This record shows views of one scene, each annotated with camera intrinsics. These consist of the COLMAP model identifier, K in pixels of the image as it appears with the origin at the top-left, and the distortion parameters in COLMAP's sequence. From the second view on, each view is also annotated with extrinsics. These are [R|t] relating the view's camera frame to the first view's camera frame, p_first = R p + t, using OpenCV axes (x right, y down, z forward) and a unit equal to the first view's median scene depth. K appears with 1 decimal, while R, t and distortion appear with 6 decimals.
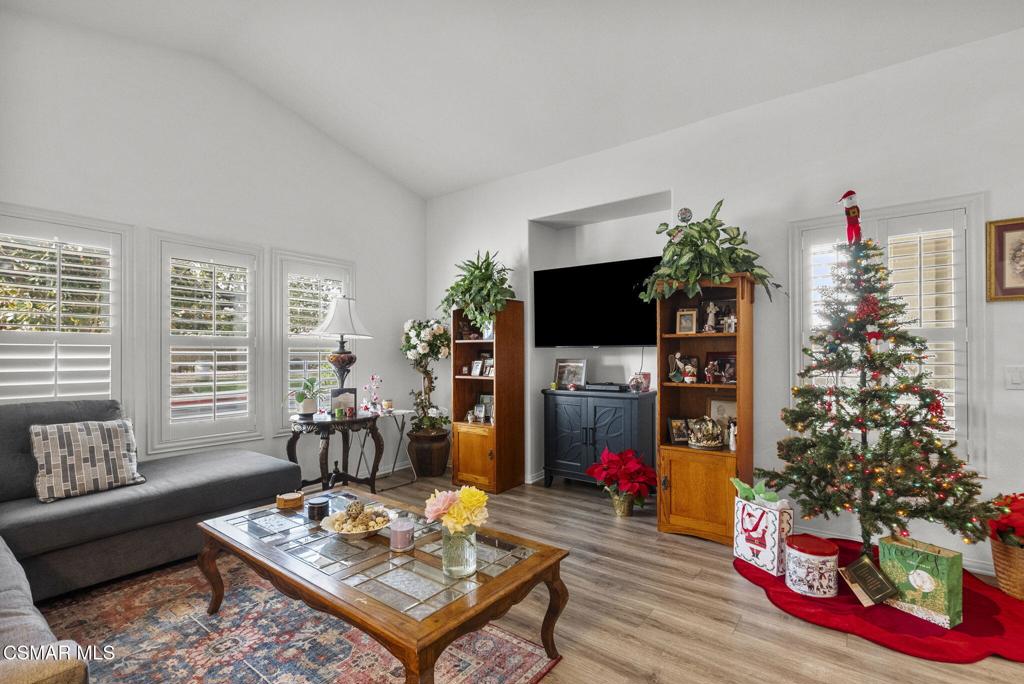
lens RADIAL K [[469.4, 0, 507.0], [0, 469.4, 340.7], [0, 0, 1]] dist [0.001991, 0.000152]
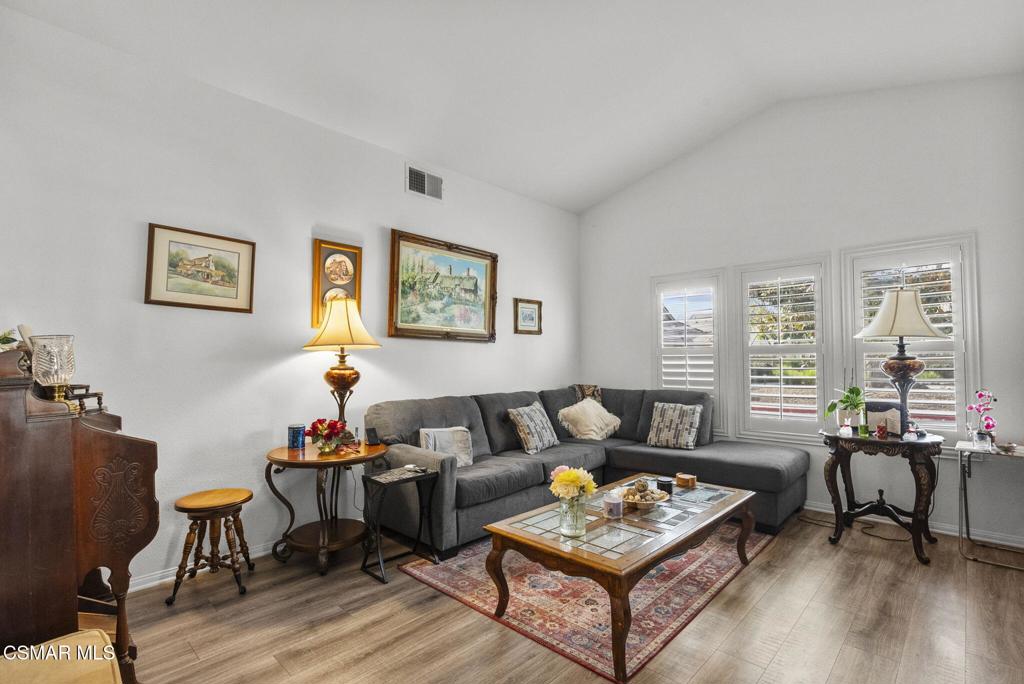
lens RADIAL K [[469.4, 0, 507.1], [0, 469.4, 346.5], [0, 0, 1]] dist [0.001991, 0.000152]
pose [[-0.097551, -0.029901, -0.994781, 0.693323], [0.031726, 0.998947, -0.033138, 0.013683], [0.994725, -0.034793, -0.096500, 0.563394]]
